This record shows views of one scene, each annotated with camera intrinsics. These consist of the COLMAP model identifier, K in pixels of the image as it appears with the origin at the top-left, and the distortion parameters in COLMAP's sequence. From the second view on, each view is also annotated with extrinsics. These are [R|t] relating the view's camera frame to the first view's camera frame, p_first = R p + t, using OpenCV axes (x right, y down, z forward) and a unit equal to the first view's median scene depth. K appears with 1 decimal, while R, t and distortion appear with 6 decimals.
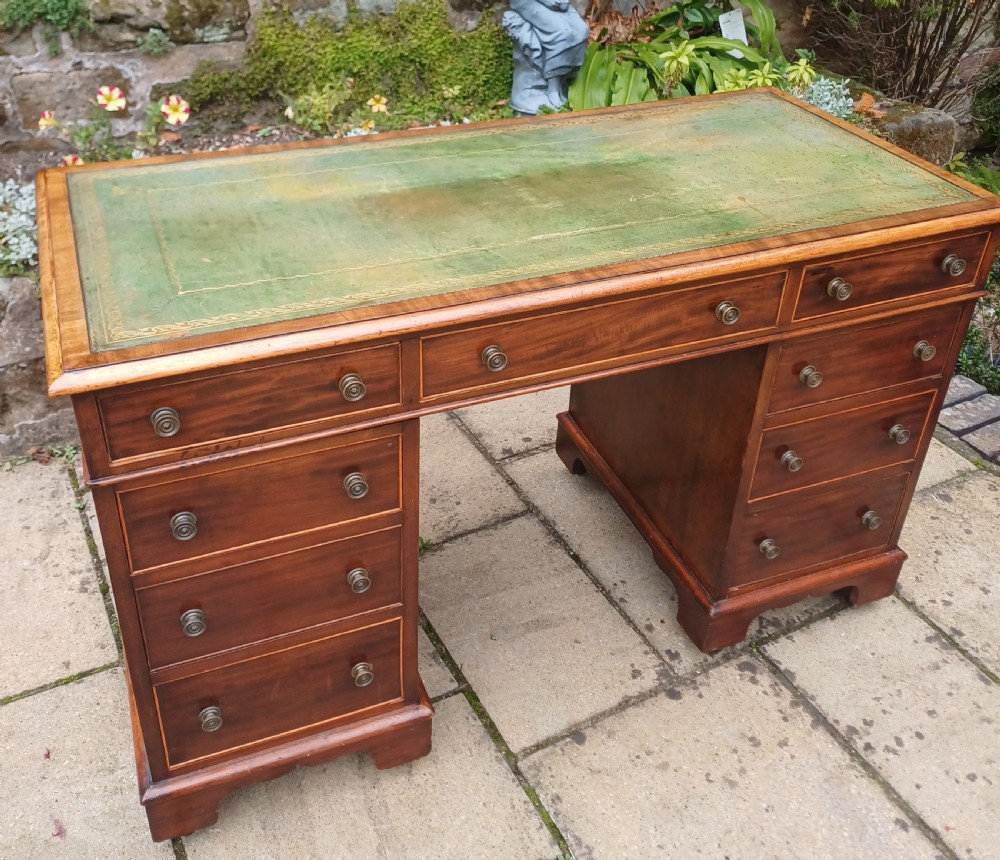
lens RADIAL K [[993.4, 0, 489.6], [0, 993.4, 342.1], [0, 0, 1]] dist [0.050891, 0.000000]
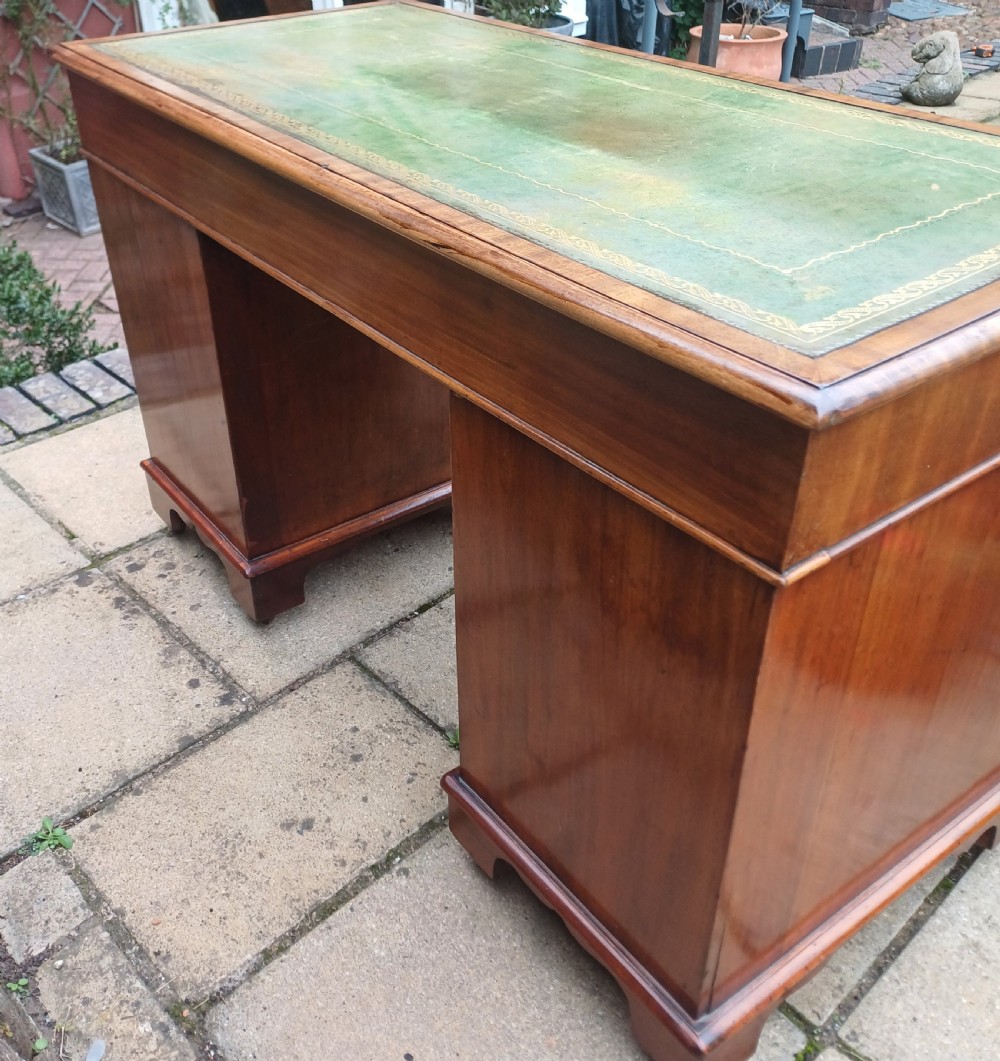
lens RADIAL K [[1071.7, 0, 434.4], [0, 1071.7, 520.0], [0, 0, 1]] dist [0.033401, 0.000000]
pose [[-0.237545, -0.570405, 0.786264, -0.670304], [0.526387, 0.604694, 0.597714, -0.416039], [-0.816388, 0.555863, 0.156611, 0.941161]]
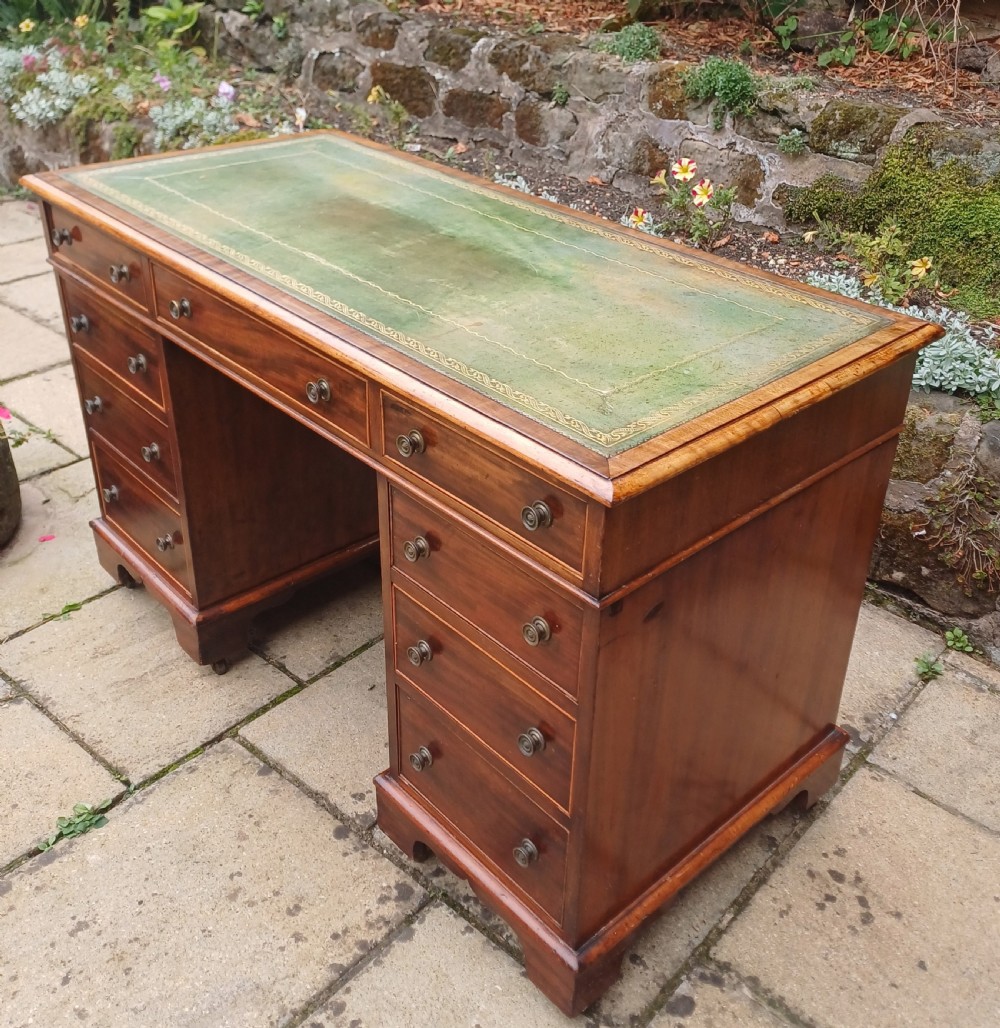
lens RADIAL K [[1084.4, 0, 544.7], [0, 1084.4, 461.5], [0, 0, 1]] dist [0.058778, 0.000000]
pose [[0.371719, 0.450265, -0.811841, 0.897912], [-0.508295, 0.830488, 0.227873, -0.240207], [0.776828, 0.327950, 0.537576, 0.505329]]
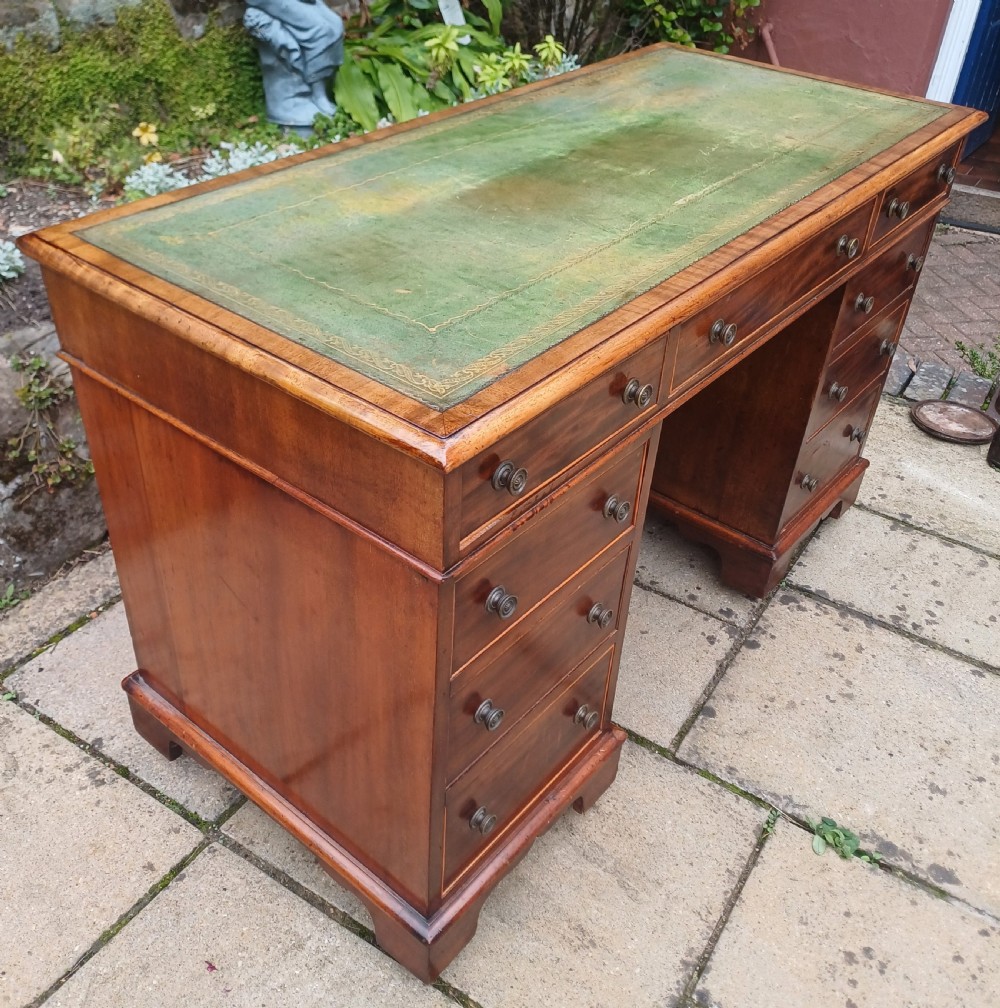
lens RADIAL K [[1009.7, 0, 478.8], [0, 1009.7, 483.2], [0, 0, 1]] dist [0.035974, 0.000000]
pose [[0.881165, -0.270877, 0.387522, -0.427477], [0.233237, 0.961984, 0.142081, -0.024683], [-0.411276, -0.034813, 0.910846, 0.165783]]
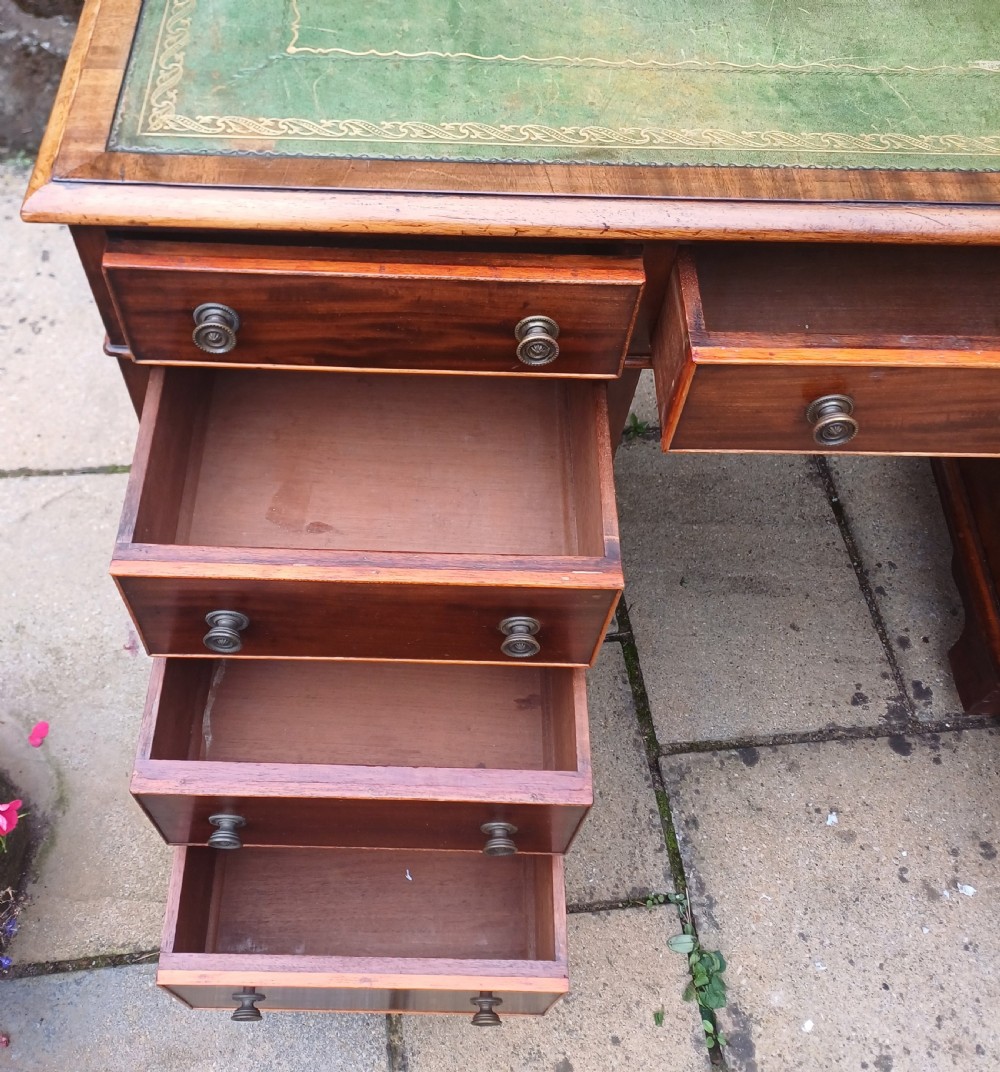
lens RADIAL K [[1066.2, 0, 448.9], [0, 1066.2, 530.0], [0, 0, 1]] dist [0.050342, 0.000000]
pose [[0.923661, 0.326229, -0.201061, -0.012813], [-0.205284, 0.864266, 0.459241, -0.076251], [0.323587, -0.382908, 0.865259, 0.275540]]
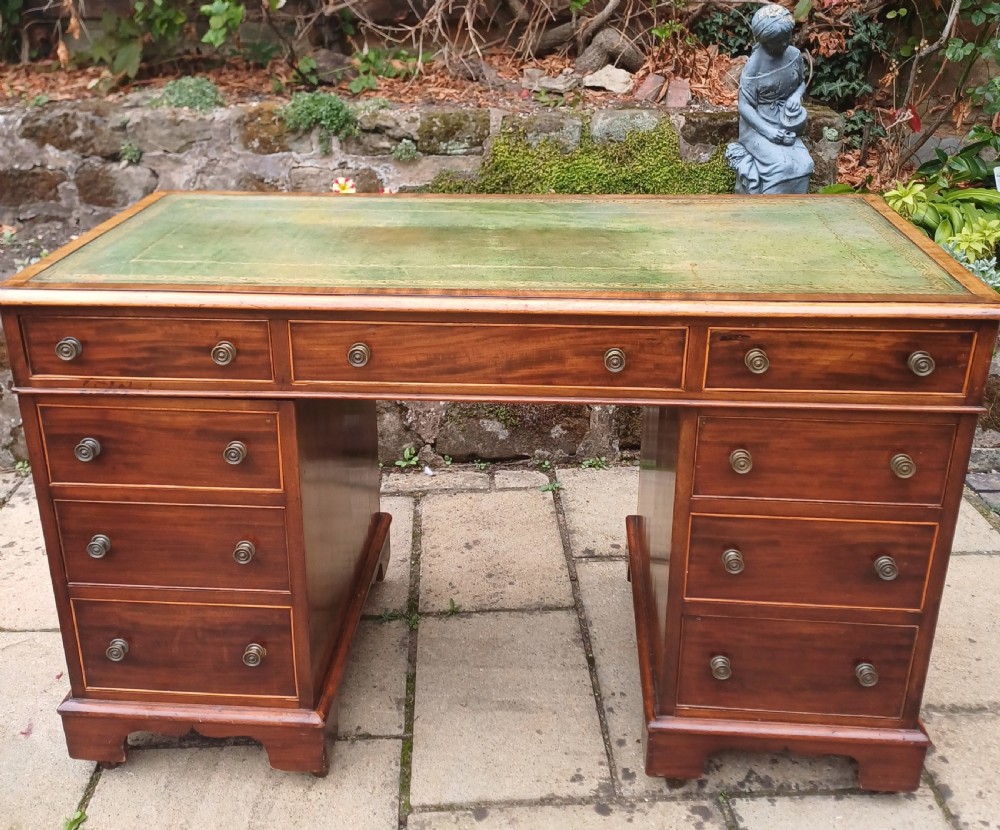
lens RADIAL K [[1006.5, 0, 499.2], [0, 1006.5, 363.4], [0, 0, 1]] dist [0.069407, 0.000000]
pose [[0.900604, 0.137732, -0.412240, 0.423935], [-0.203838, 0.971533, -0.120722, 0.089812], [0.383878, 0.192754, 0.903042, 0.052552]]
